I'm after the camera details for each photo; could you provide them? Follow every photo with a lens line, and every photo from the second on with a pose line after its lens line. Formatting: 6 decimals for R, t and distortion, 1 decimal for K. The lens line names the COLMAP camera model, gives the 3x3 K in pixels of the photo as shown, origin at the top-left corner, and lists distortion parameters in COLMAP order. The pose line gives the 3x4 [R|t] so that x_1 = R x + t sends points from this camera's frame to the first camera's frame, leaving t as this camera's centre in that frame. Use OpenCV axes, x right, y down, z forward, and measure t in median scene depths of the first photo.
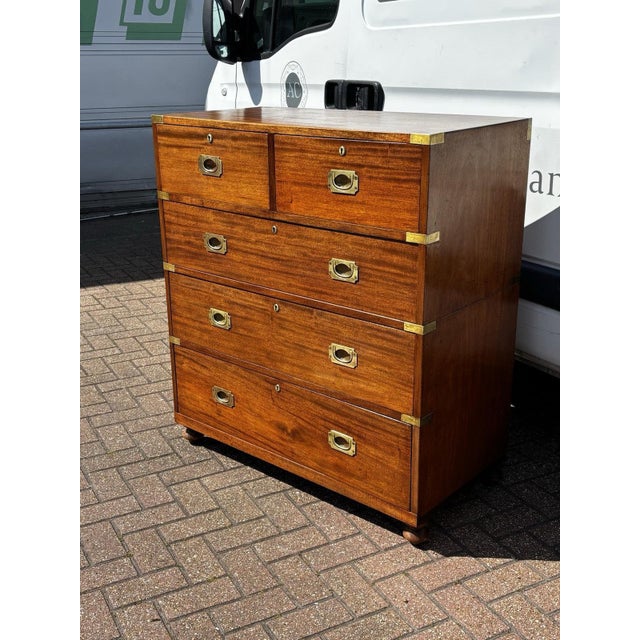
lens RADIAL K [[793.3, 0, 313.2], [0, 793.3, 320.5], [0, 0, 1]] dist [0.171919, -0.564272]
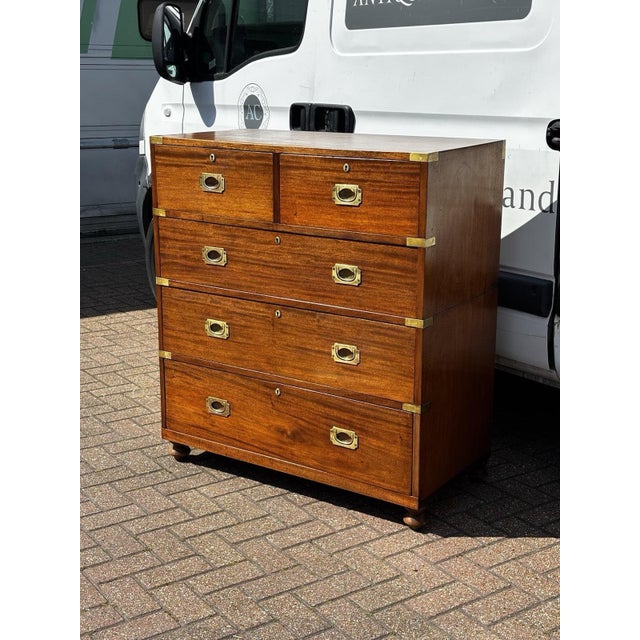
lens RADIAL K [[993.0, 0, 314.3], [0, 993.0, 316.5], [0, 0, 1]] dist [0.230969, -0.895375]
pose [[0.993188, -0.016869, 0.115291, -0.155341], [0.025493, 0.996951, -0.073743, 0.088765], [-0.113696, 0.076180, 0.990591, -0.333727]]
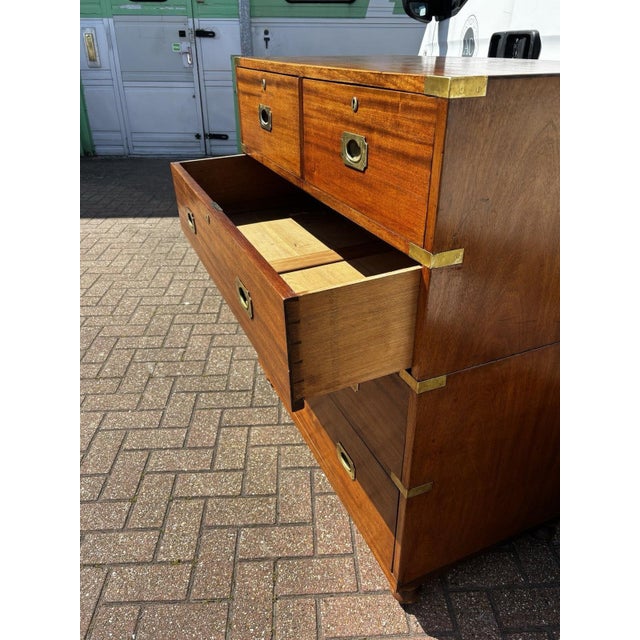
lens RADIAL K [[503.7, 0, 322.3], [0, 503.7, 320.5], [0, 0, 1]] dist [0.047988, -0.073345]
pose [[0.905470, 0.211485, -0.367966, 0.184889], [-0.141309, 0.967763, 0.208487, -0.106884], [0.400195, -0.136781, 0.906165, 0.510569]]
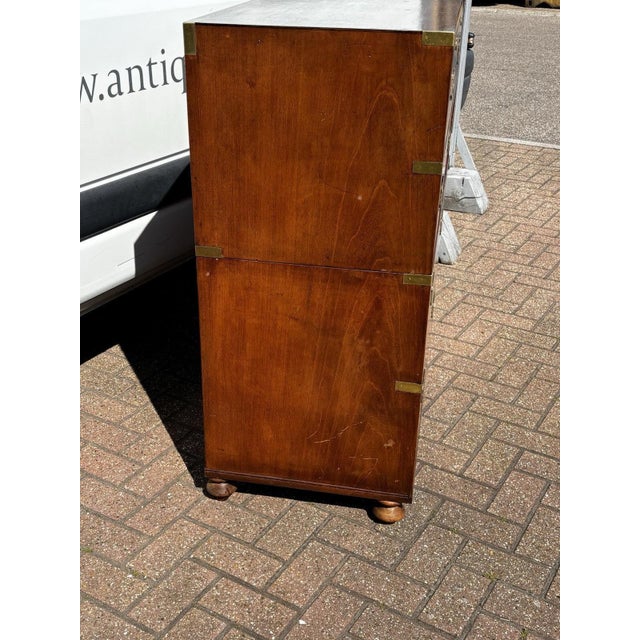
lens RADIAL K [[785.9, 0, 285.5], [0, 785.9, 319.5], [0, 0, 1]] dist [0.173277, -0.548336]
pose [[-0.481584, -0.374717, 0.792252, -0.734221], [0.290489, 0.784633, 0.547692, -0.484766], [-0.826858, 0.493900, -0.269015, 1.471689]]
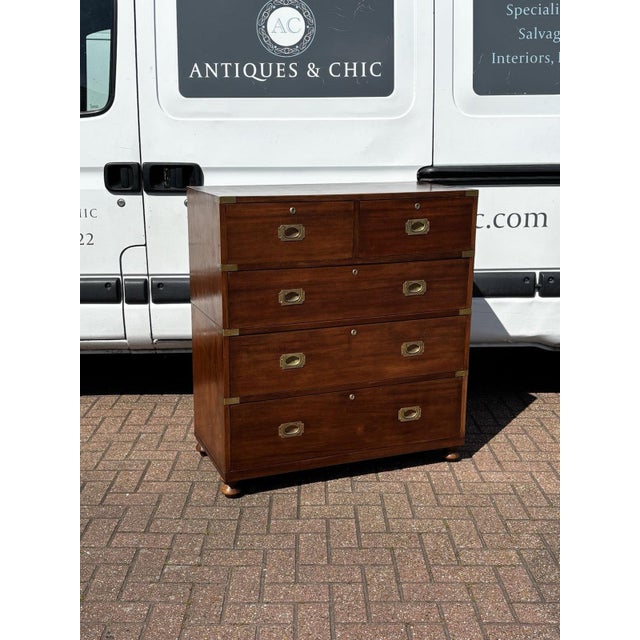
lens RADIAL K [[793.3, 0, 313.2], [0, 793.3, 320.5], [0, 0, 1]] dist [0.171919, -0.564272]
pose [[0.464765, -0.195696, 0.863537, -1.215873], [0.273512, 0.959304, 0.070192, -0.147119], [-0.842131, 0.203565, 0.499377, 0.415519]]
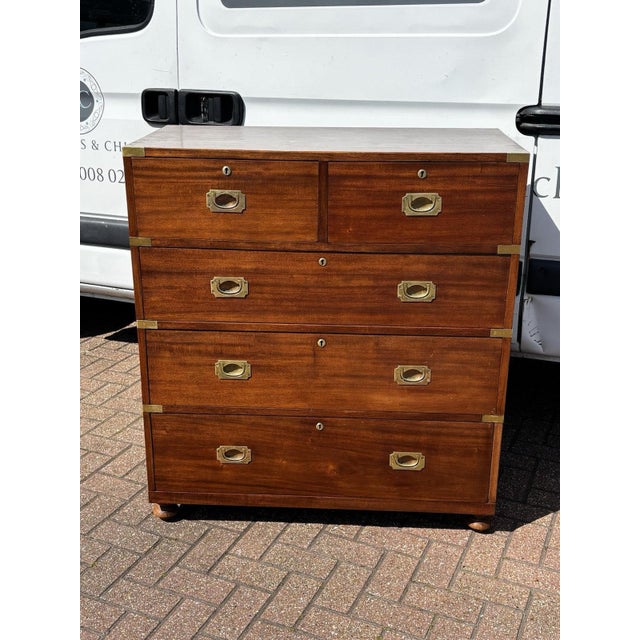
lens RADIAL K [[793.3, 0, 313.2], [0, 793.3, 320.5], [0, 0, 1]] dist [0.171919, -0.564272]
pose [[0.789714, -0.195915, 0.581351, -0.608969], [0.182920, 0.979728, 0.081688, -0.123780], [-0.585570, 0.041830, 0.809542, 0.249073]]
